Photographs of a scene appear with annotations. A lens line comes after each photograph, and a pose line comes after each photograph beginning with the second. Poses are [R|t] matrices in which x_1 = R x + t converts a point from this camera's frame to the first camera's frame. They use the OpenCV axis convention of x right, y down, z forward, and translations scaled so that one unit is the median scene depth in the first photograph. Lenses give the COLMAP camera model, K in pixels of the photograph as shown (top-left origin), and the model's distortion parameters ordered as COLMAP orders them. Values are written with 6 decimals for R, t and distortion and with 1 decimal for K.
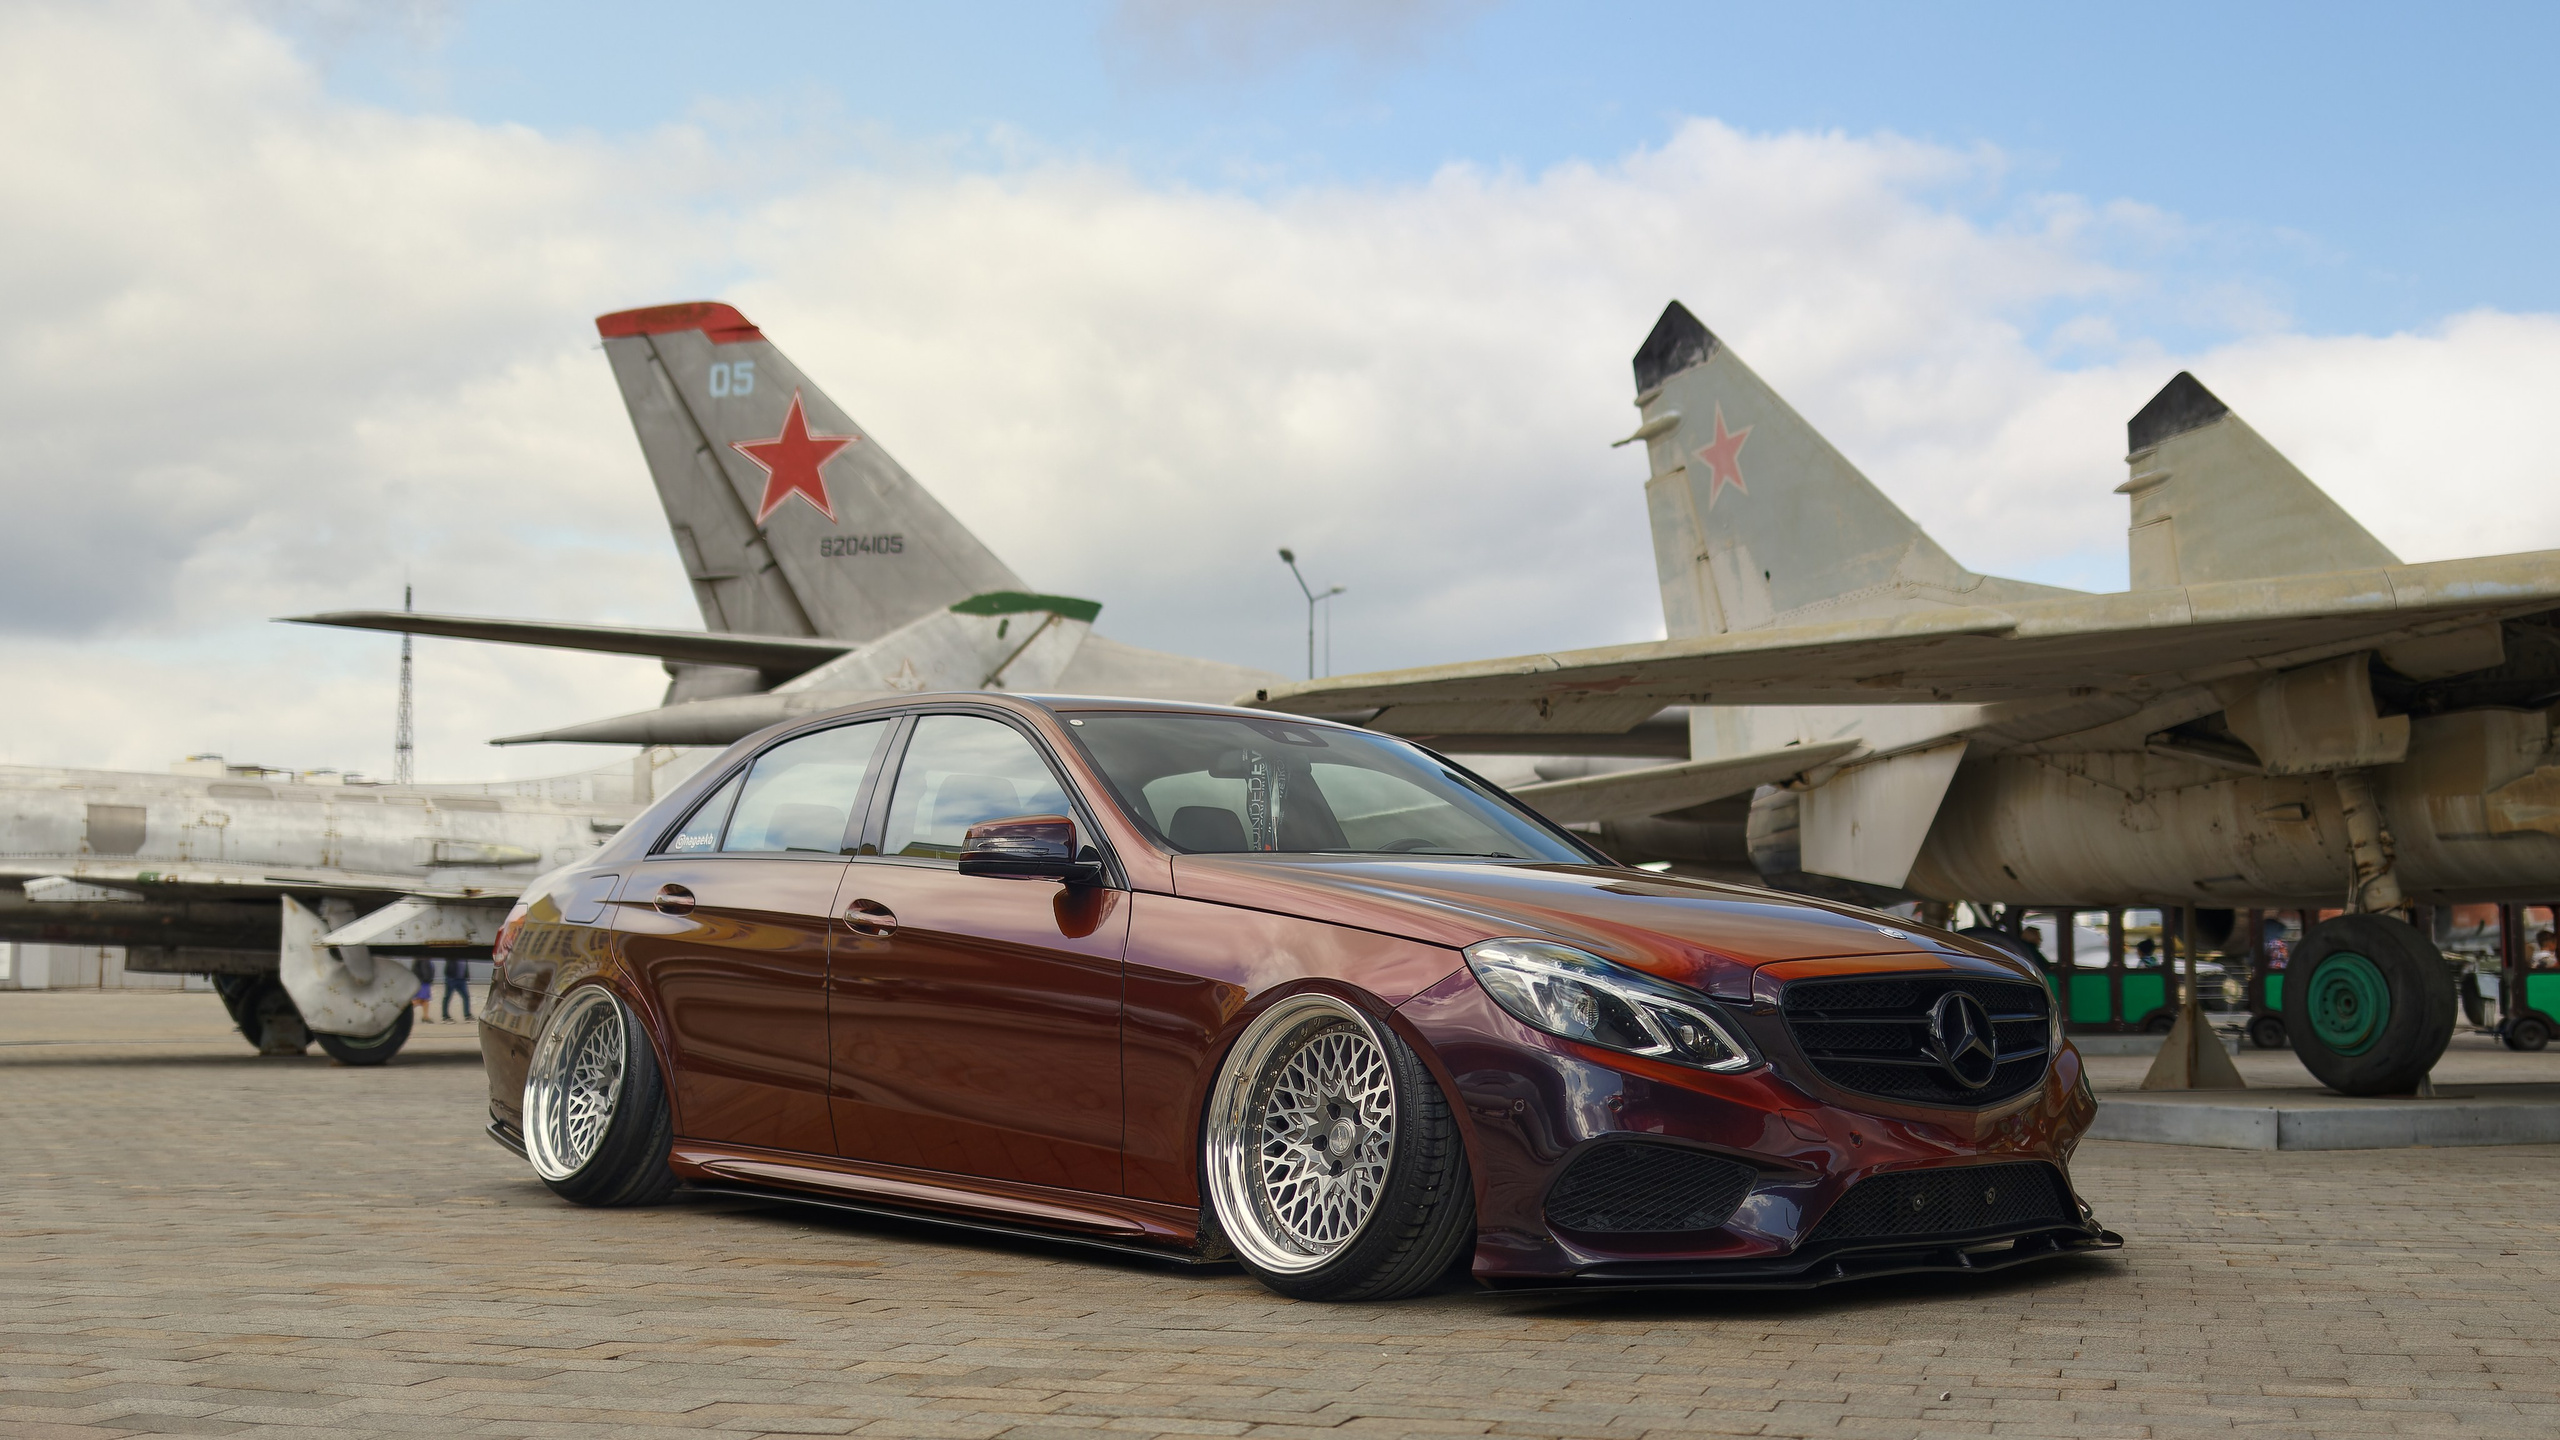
lens RADIAL K [[2727.9, 0, 1353.2], [0, 2727.9, 770.9], [0, 0, 1]] dist [0.008287, -0.025137]
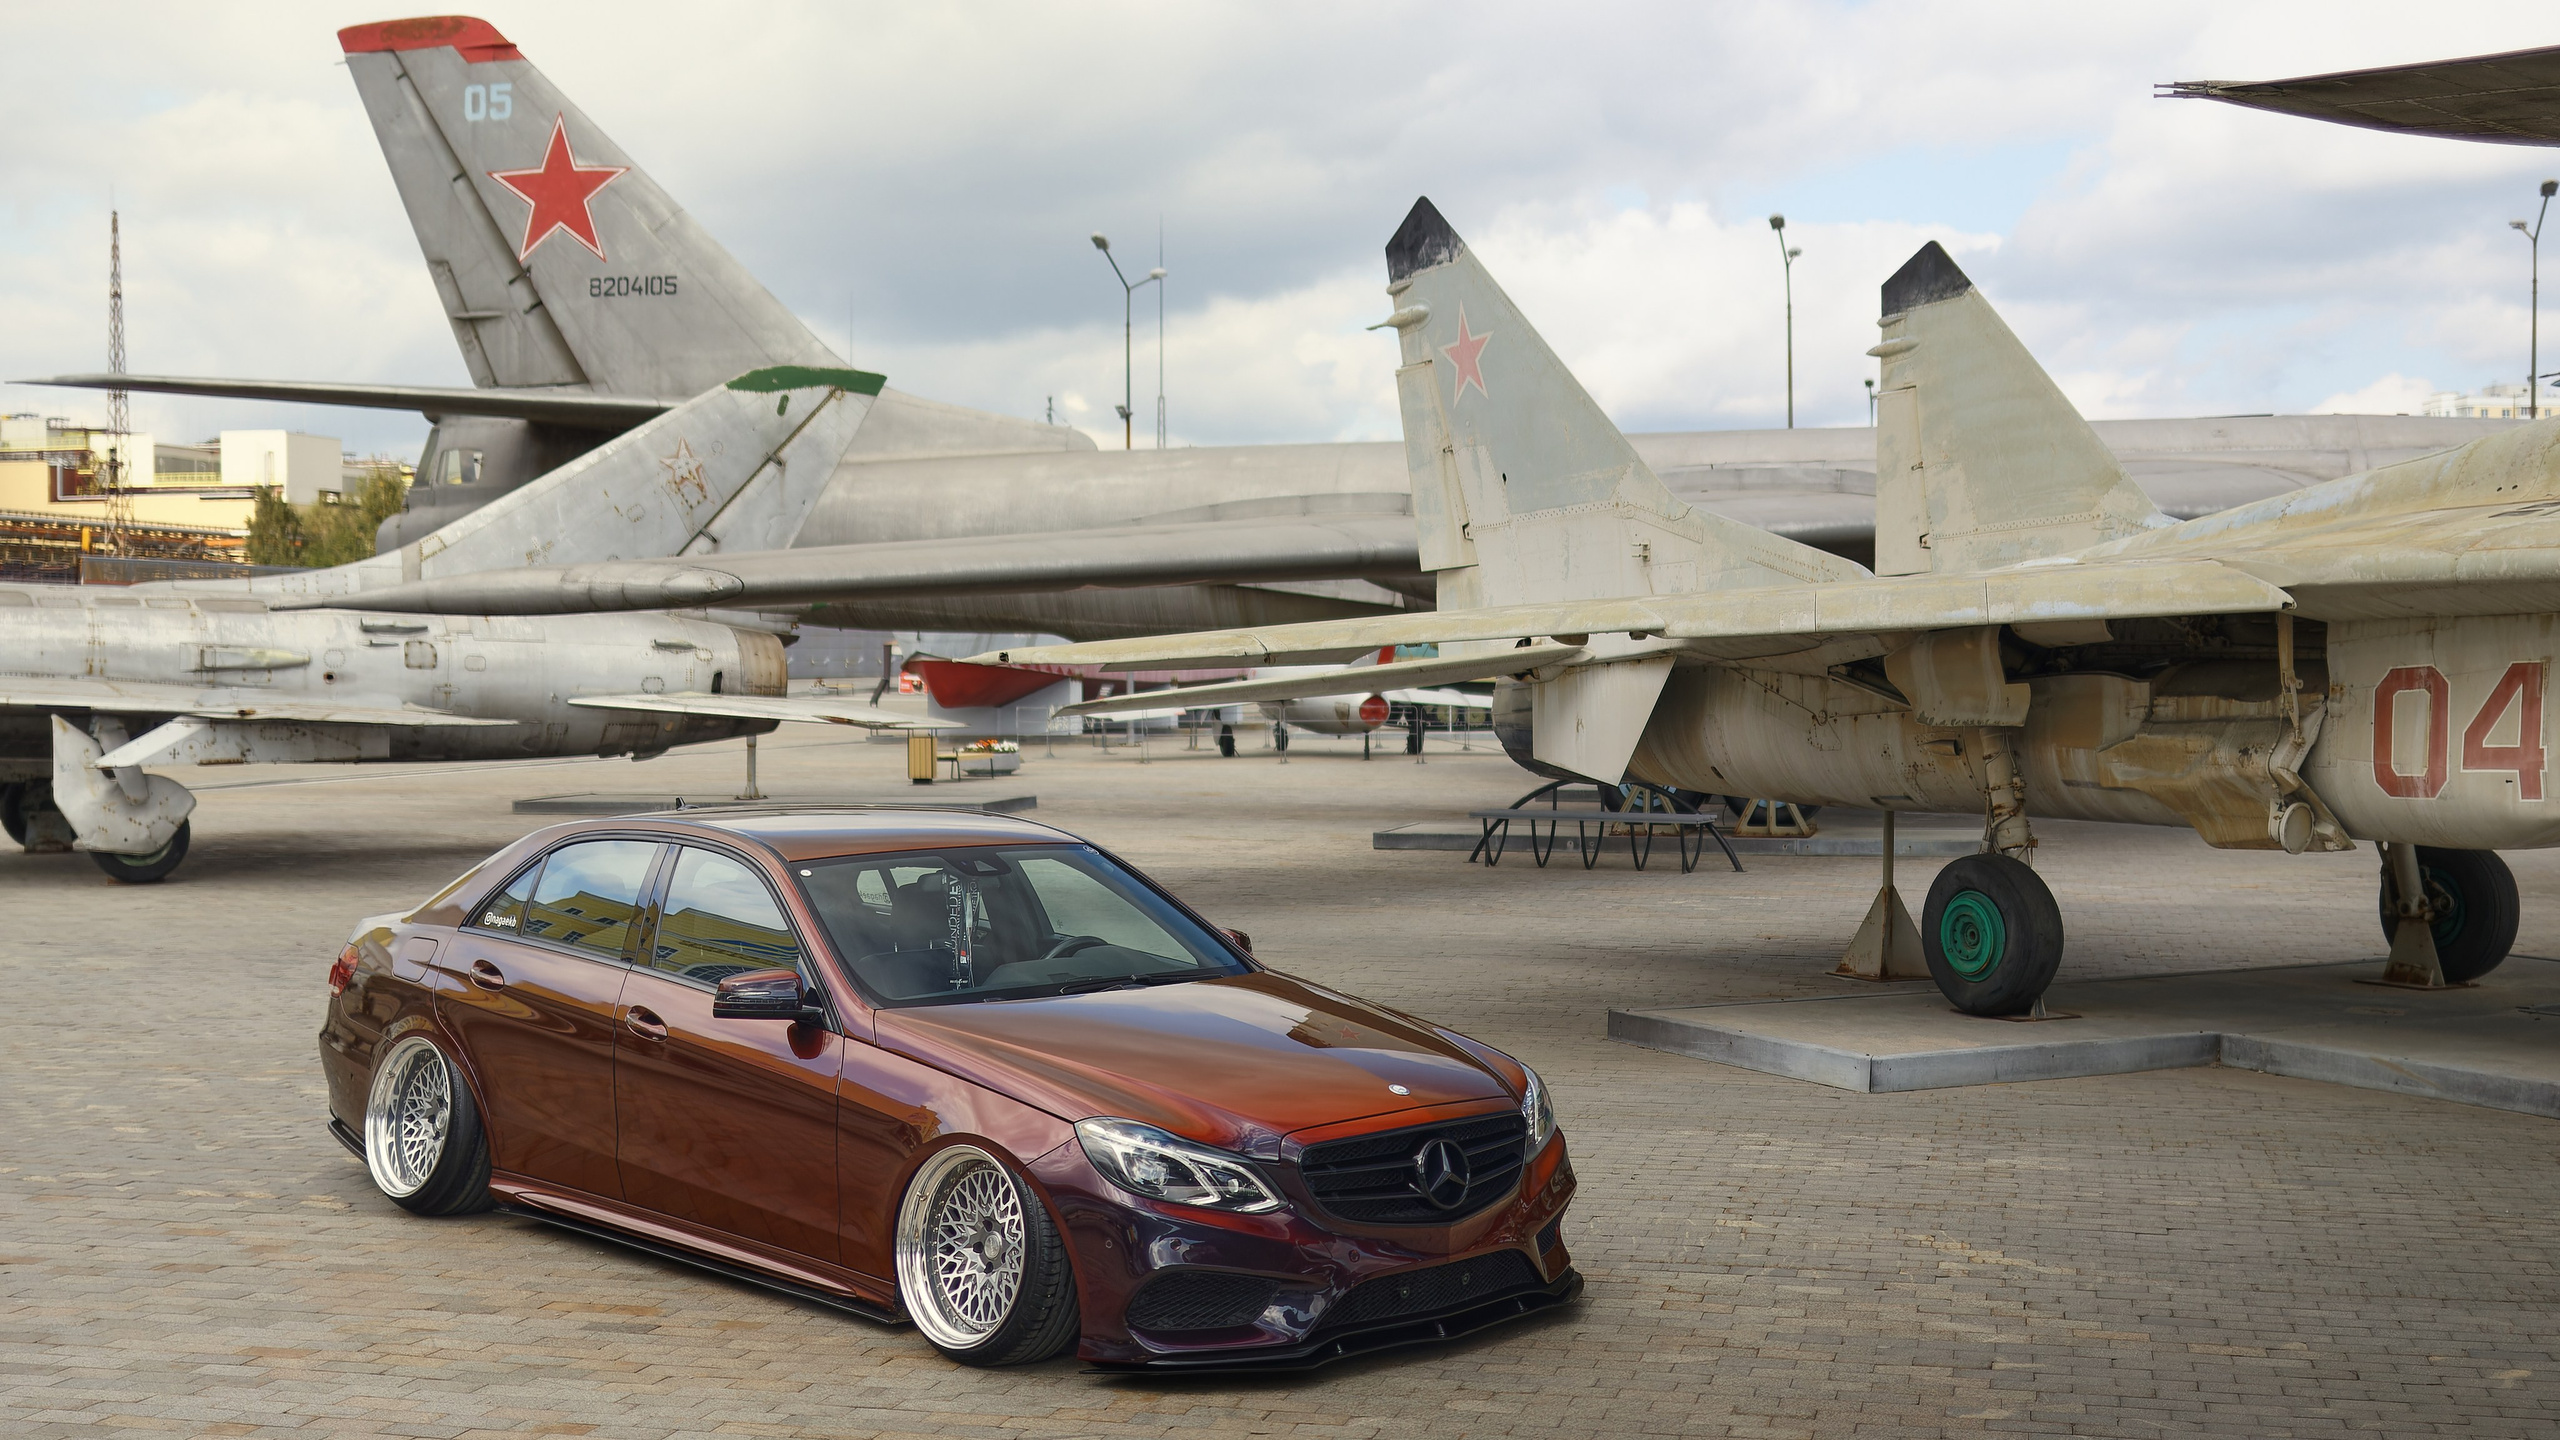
lens RADIAL K [[3120.4, 0, 1331.5], [0, 3120.4, 756.9], [0, 0, 1]] dist [-0.009359, 0.032695]
pose [[0.999260, -0.002438, 0.038379, 0.038521], [-0.002274, 0.992495, 0.122264, -0.109652], [-0.038389, -0.122261, 0.991755, -0.195164]]
